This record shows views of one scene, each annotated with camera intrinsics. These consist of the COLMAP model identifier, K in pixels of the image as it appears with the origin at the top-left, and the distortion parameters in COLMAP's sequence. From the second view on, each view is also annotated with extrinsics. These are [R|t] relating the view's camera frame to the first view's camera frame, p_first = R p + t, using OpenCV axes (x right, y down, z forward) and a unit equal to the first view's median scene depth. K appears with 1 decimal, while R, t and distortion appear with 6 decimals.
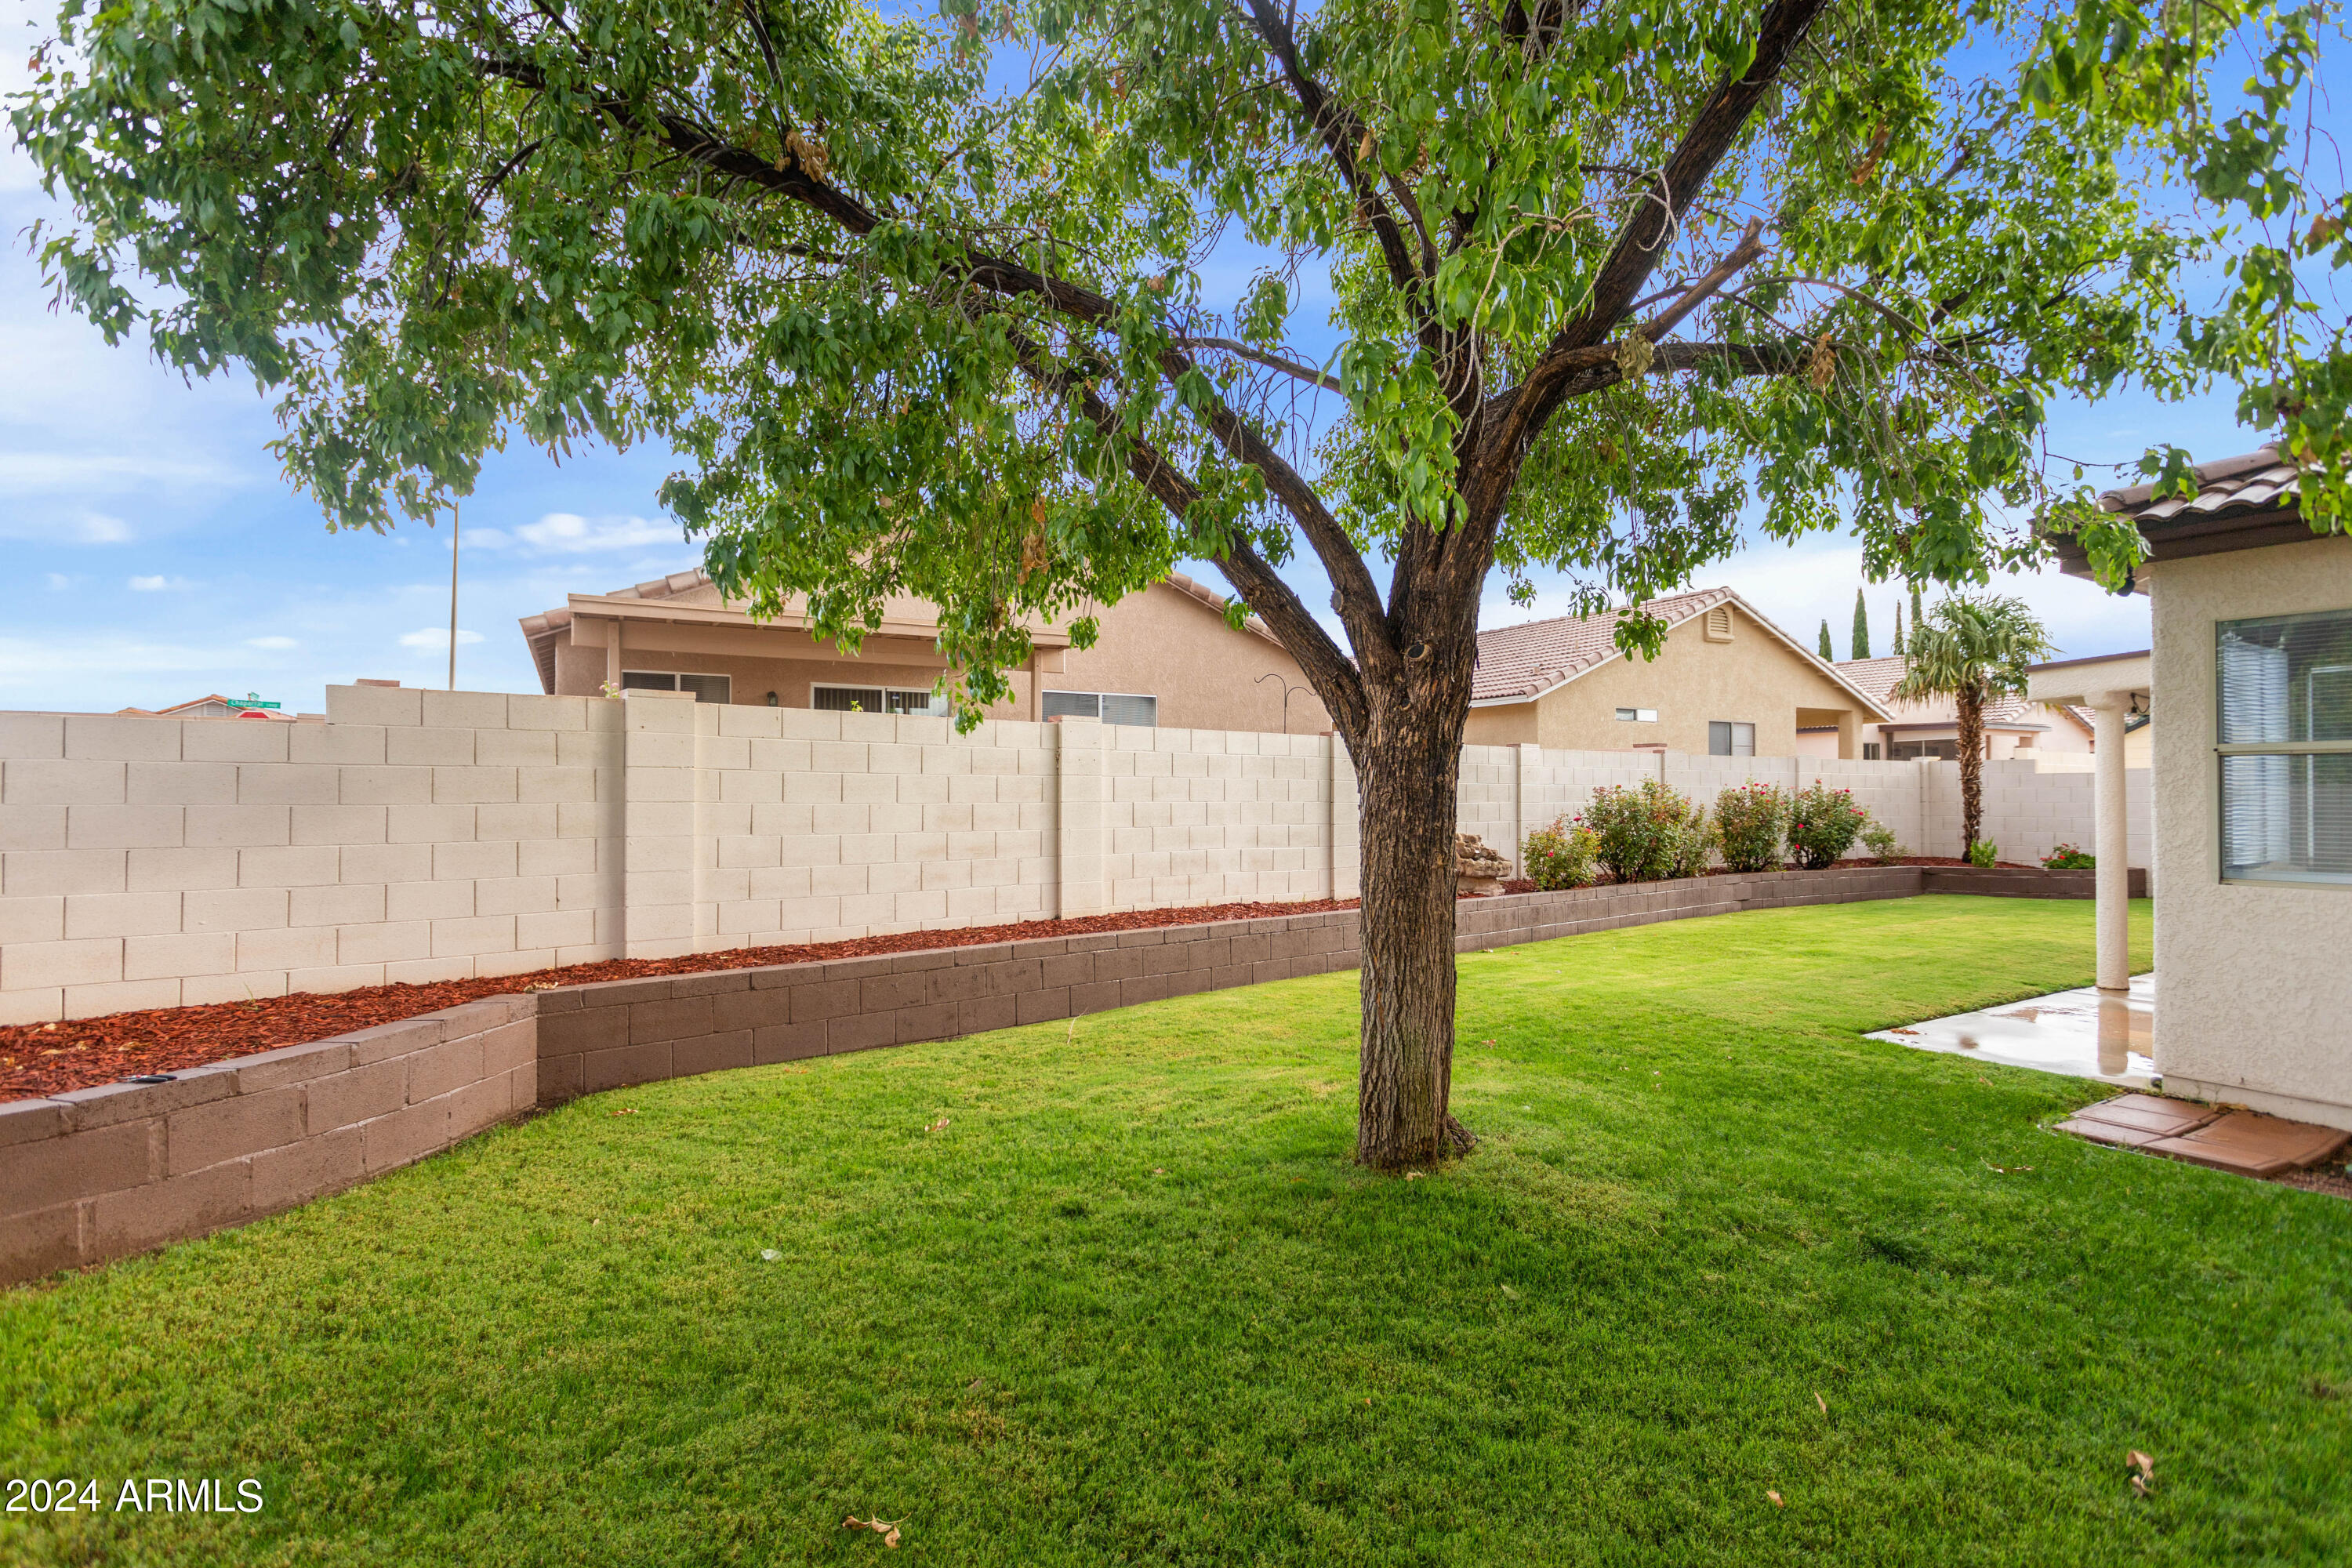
lens RADIAL K [[1160.6, 0, 1186.6], [0, 1160.6, 774.7], [0, 0, 1]] dist [0.004343, 0.000359]
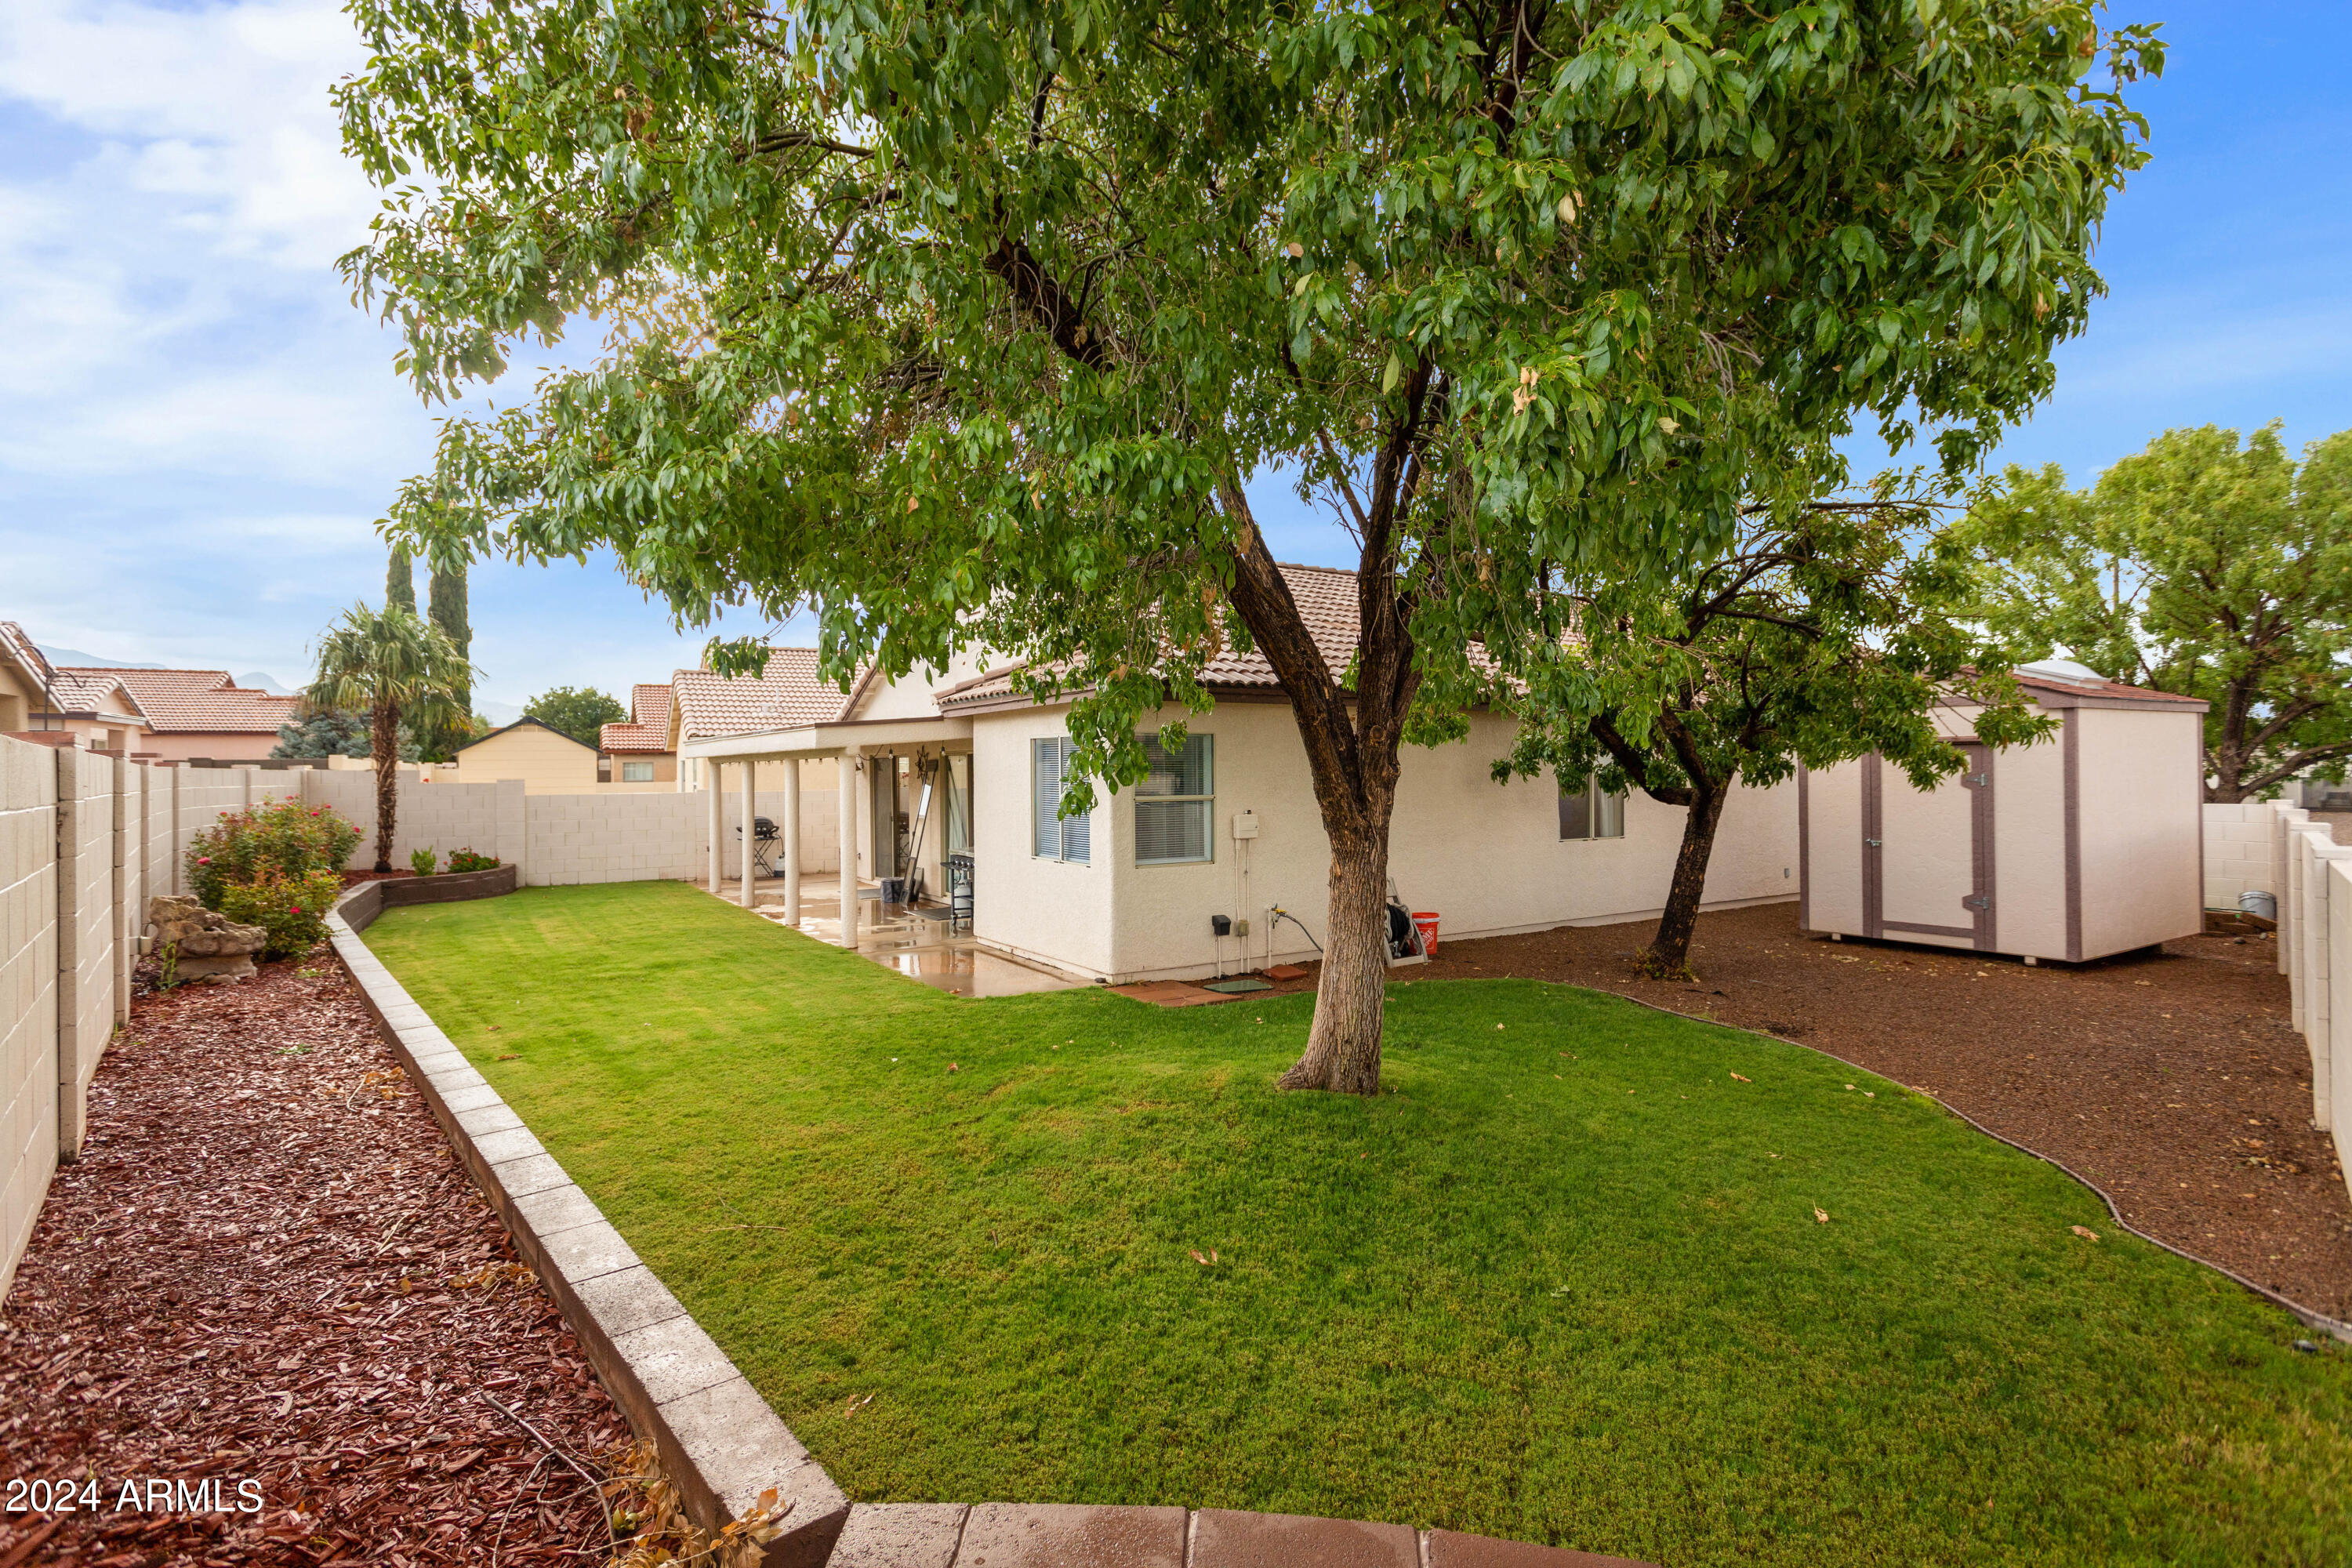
lens RADIAL K [[1160.6, 0, 1186.6], [0, 1160.6, 774.7], [0, 0, 1]] dist [0.004343, 0.000359]
pose [[-0.022891, -0.003541, 0.999732, -1.126738], [-0.013528, 0.999903, 0.003232, -0.075272], [-0.999646, -0.013451, -0.022936, 1.052766]]
